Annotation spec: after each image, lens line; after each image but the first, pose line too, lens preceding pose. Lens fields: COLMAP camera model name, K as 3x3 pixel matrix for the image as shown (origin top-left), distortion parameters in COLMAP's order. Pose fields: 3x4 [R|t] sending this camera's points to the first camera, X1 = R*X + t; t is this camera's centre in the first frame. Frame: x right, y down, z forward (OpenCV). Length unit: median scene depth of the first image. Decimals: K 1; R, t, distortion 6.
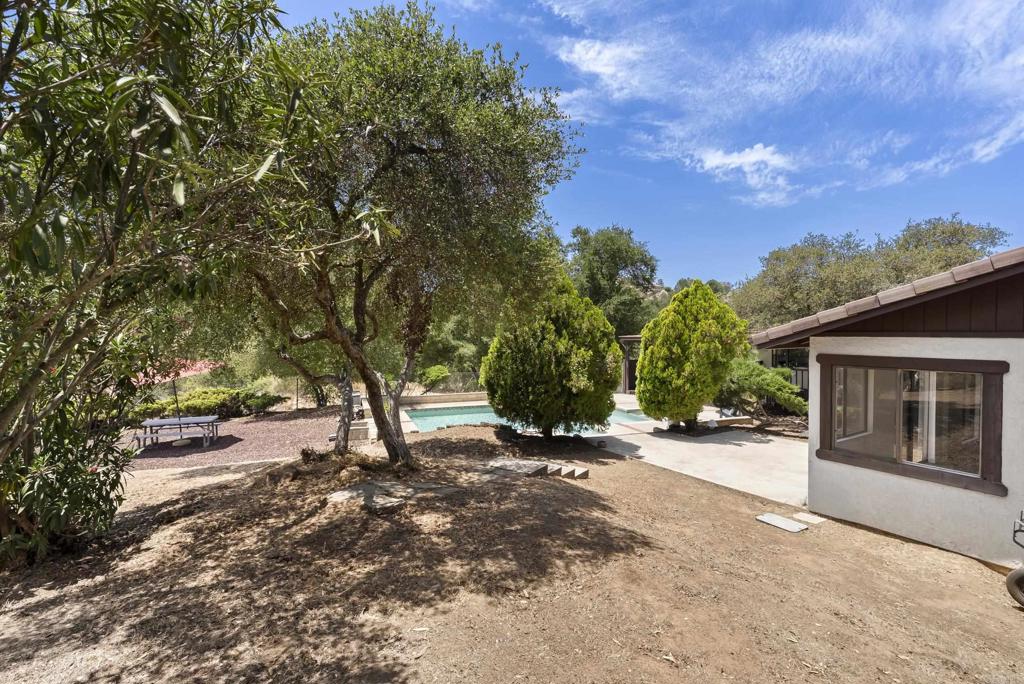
lens RADIAL K [[465.3, 0, 512.0], [0, 465.3, 342.0], [0, 0, 1]] dist [-0.001539, -0.000270]
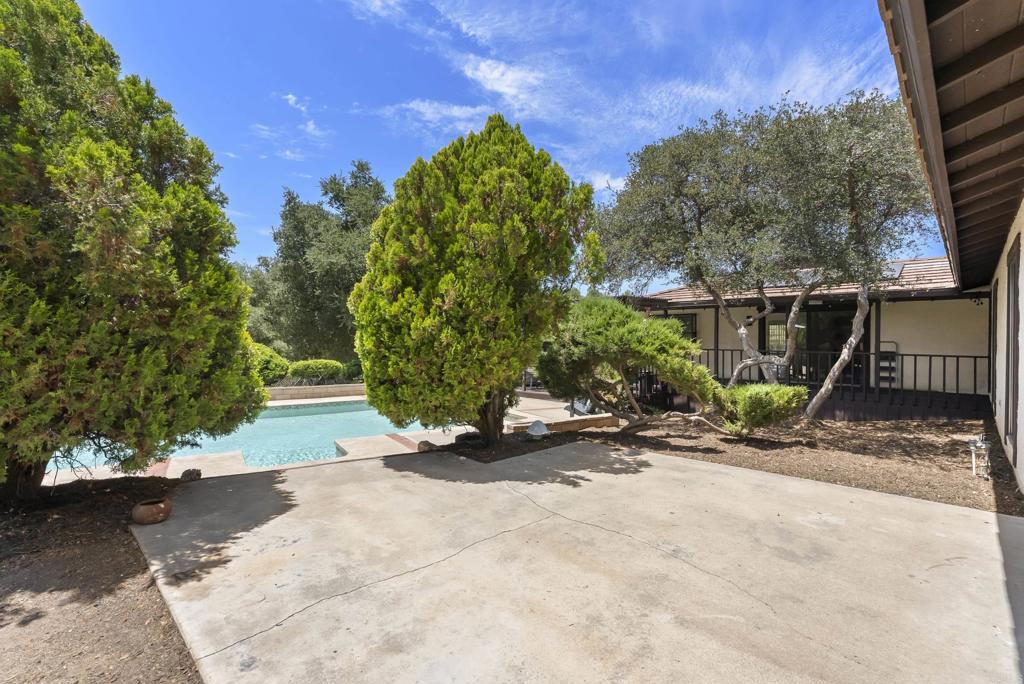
lens RADIAL K [[465.3, 0, 512.0], [0, 465.3, 342.0], [0, 0, 1]] dist [-0.001539, -0.000270]
pose [[0.975132, 0.001639, 0.221618, 0.310882], [0.001831, 0.999879, -0.015451, 0.096463], [-0.221617, 0.015472, 0.975011, 0.554092]]
